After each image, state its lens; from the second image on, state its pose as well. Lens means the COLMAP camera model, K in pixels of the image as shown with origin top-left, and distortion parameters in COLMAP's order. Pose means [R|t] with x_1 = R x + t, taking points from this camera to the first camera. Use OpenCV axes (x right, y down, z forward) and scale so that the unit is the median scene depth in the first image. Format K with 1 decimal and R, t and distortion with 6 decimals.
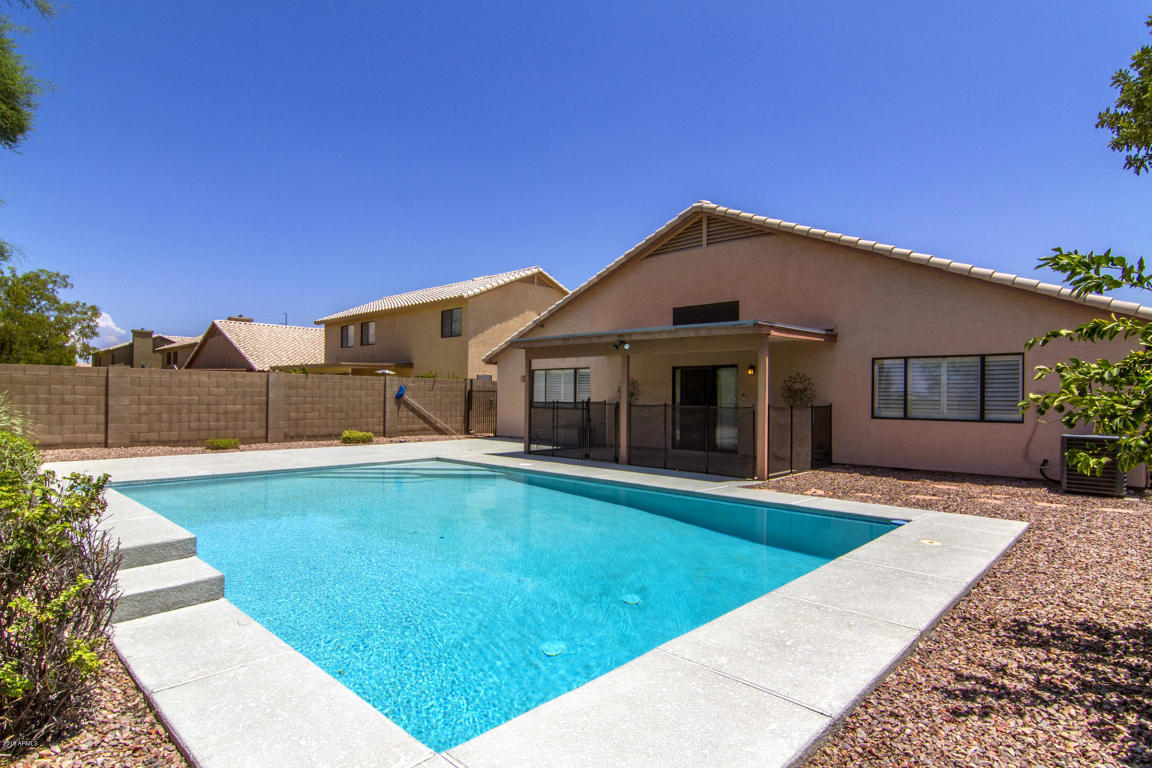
lens RADIAL K [[610.9, 0, 576.0], [0, 610.9, 384.0], [0, 0, 1]] dist [-0.015984, 0.000001]
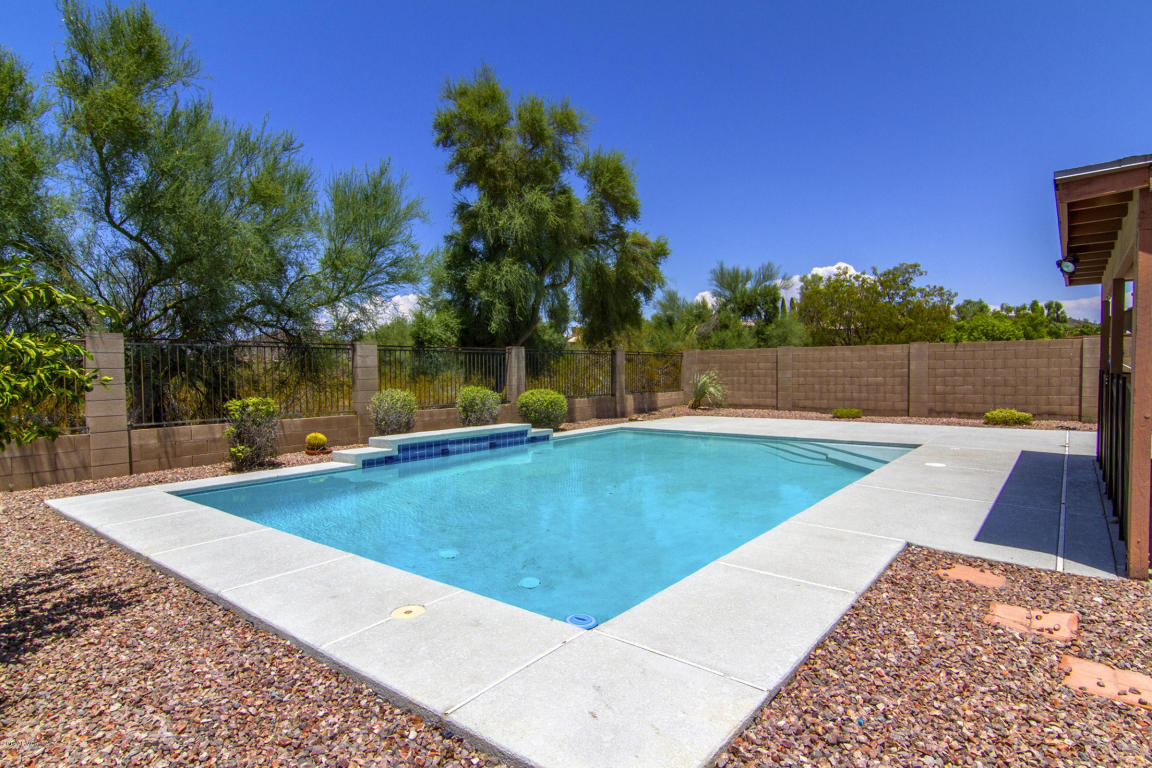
lens RADIAL K [[610.9, 0, 576.0], [0, 610.9, 384.0], [0, 0, 1]] dist [-0.015984, 0.000001]
pose [[0.070230, 0.012302, -0.997455, 0.441497], [0.032779, 0.999355, 0.014633, 0.013997], [0.996992, -0.033723, 0.069782, 0.422723]]
